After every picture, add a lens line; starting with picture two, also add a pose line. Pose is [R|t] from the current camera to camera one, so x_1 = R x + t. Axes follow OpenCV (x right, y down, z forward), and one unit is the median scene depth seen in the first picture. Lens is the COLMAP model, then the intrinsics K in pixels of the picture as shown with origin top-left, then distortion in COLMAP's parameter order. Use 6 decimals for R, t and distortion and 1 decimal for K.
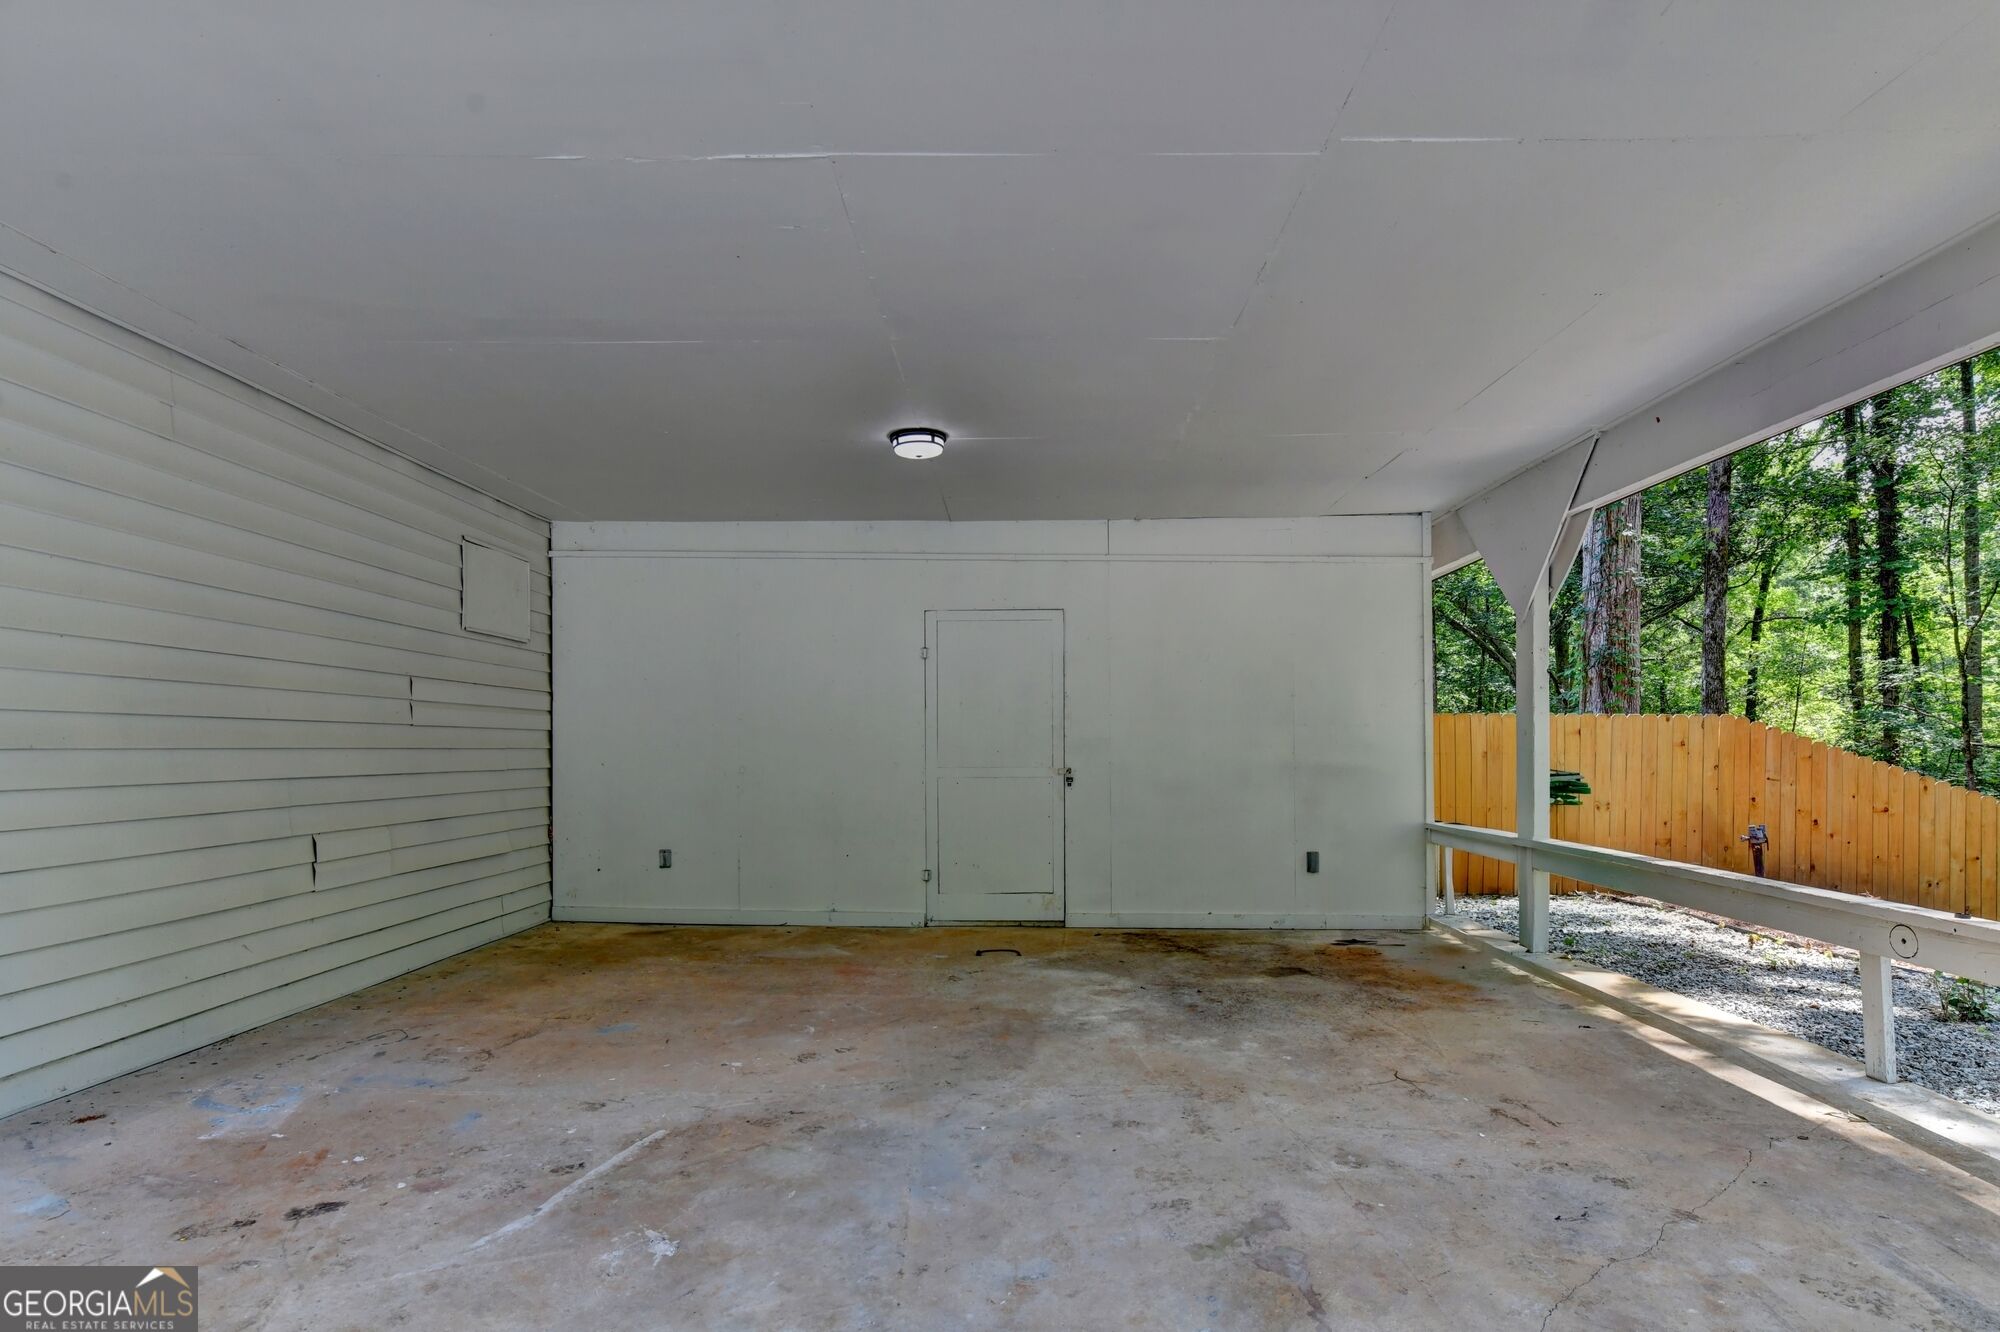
lens RADIAL K [[1040.7, 0, 1001.1], [0, 1040.7, 744.2], [0, 0, 1]] dist [0.000870, 0.000178]
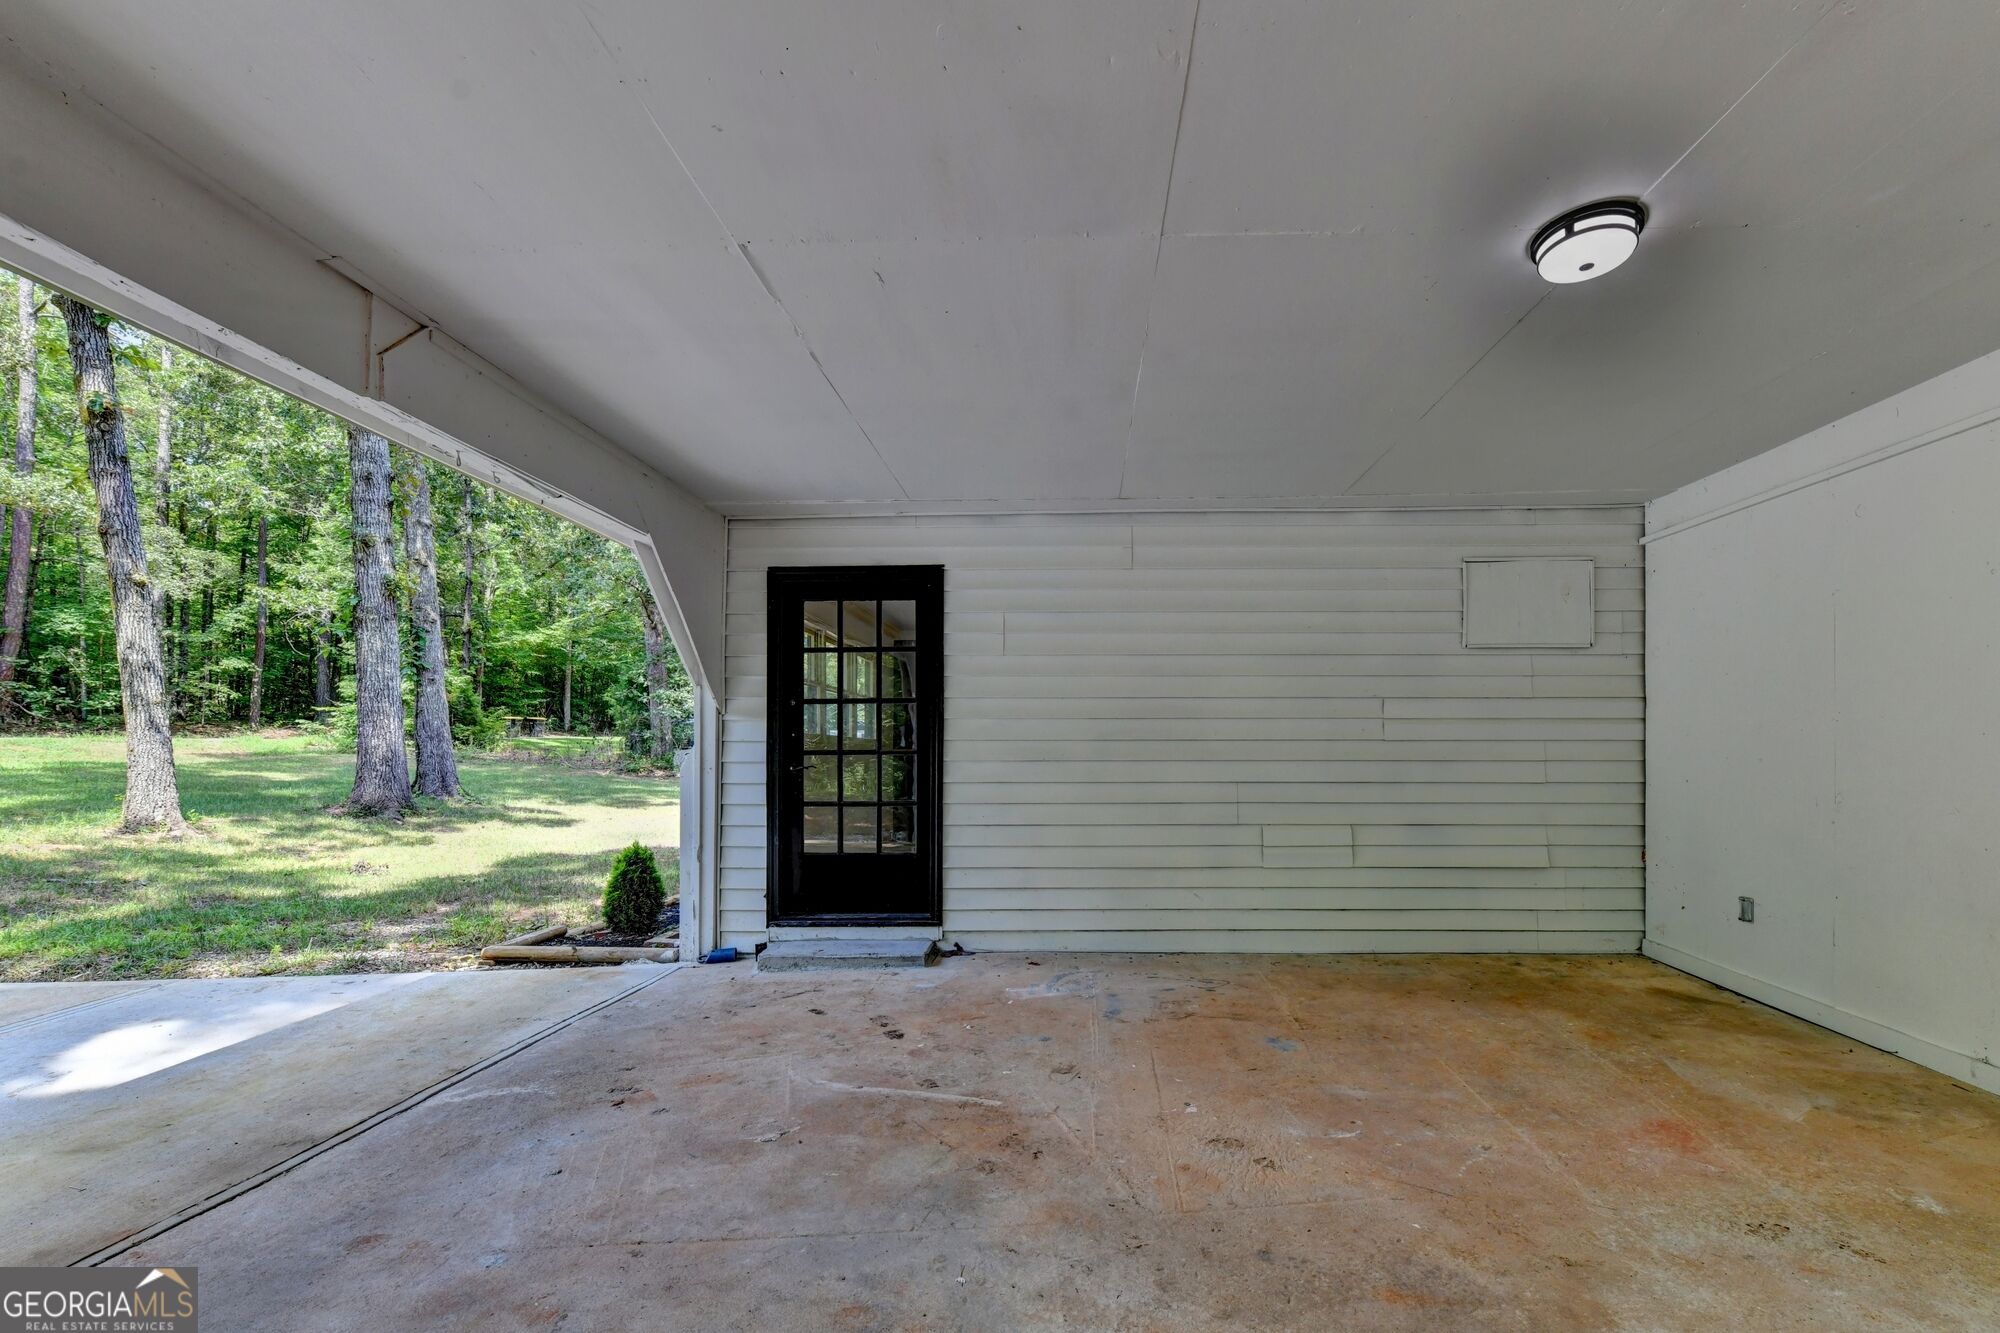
lens RADIAL K [[793.0, 0, 1003.8], [0, 793.0, 755.7], [0, 0, 1]] dist [-0.001708, -0.000239]
pose [[-0.006687, 0.005278, -0.999964, 0.328547], [0.004947, 0.999974, 0.005245, -0.008172], [0.999965, -0.004912, -0.006713, 0.613899]]
